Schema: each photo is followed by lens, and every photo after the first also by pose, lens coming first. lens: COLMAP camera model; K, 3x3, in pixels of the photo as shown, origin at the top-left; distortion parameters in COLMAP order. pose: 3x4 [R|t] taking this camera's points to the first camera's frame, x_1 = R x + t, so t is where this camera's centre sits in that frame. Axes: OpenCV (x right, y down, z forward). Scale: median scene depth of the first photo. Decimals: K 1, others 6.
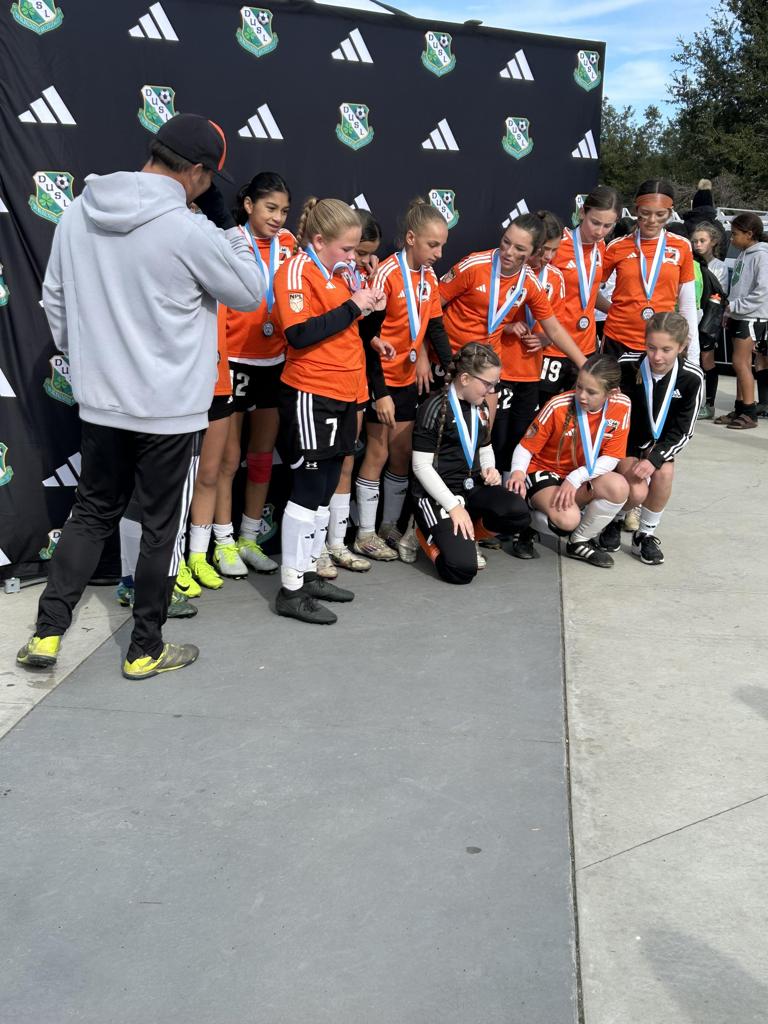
lens RADIAL K [[1321.6, 0, 378.1], [0, 1321.6, 509.7], [0, 0, 1]] dist [-0.024926, 0.000000]
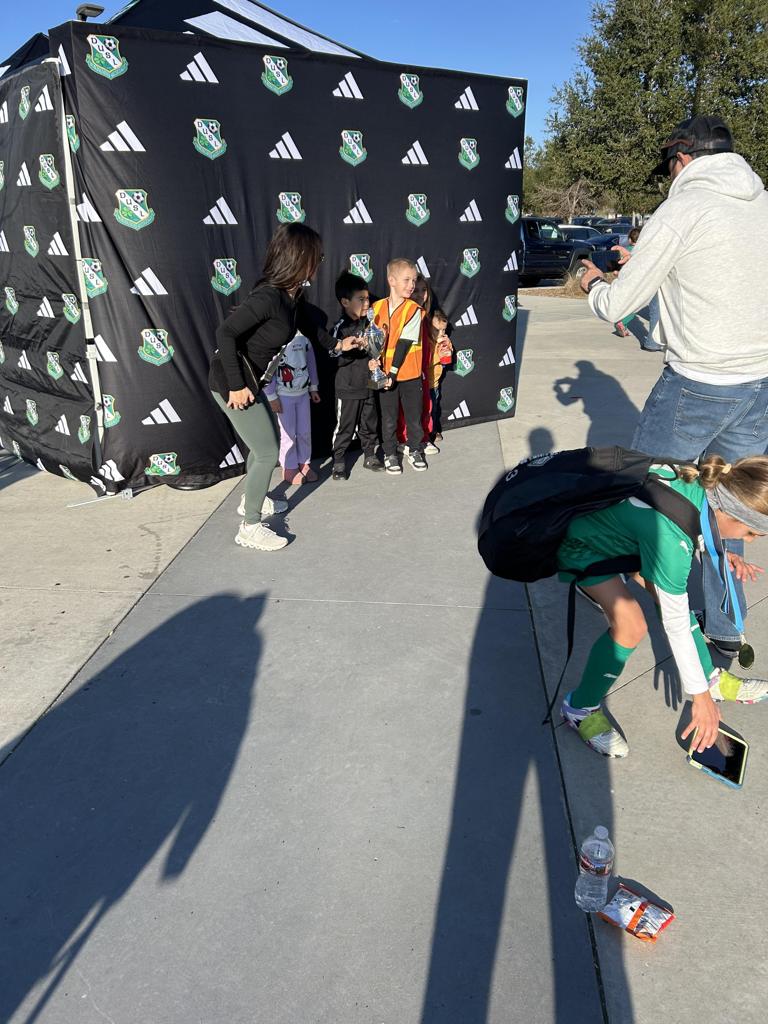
lens RADIAL K [[778.7, 0, 377.4], [0, 778.7, 513.0], [0, 0, 1]] dist [0.007041, -0.018183]
pose [[0.999188, -0.037931, 0.013574, -0.018262], [0.035548, 0.988649, 0.145978, -0.036027], [-0.018957, -0.145377, 0.989195, 0.155537]]
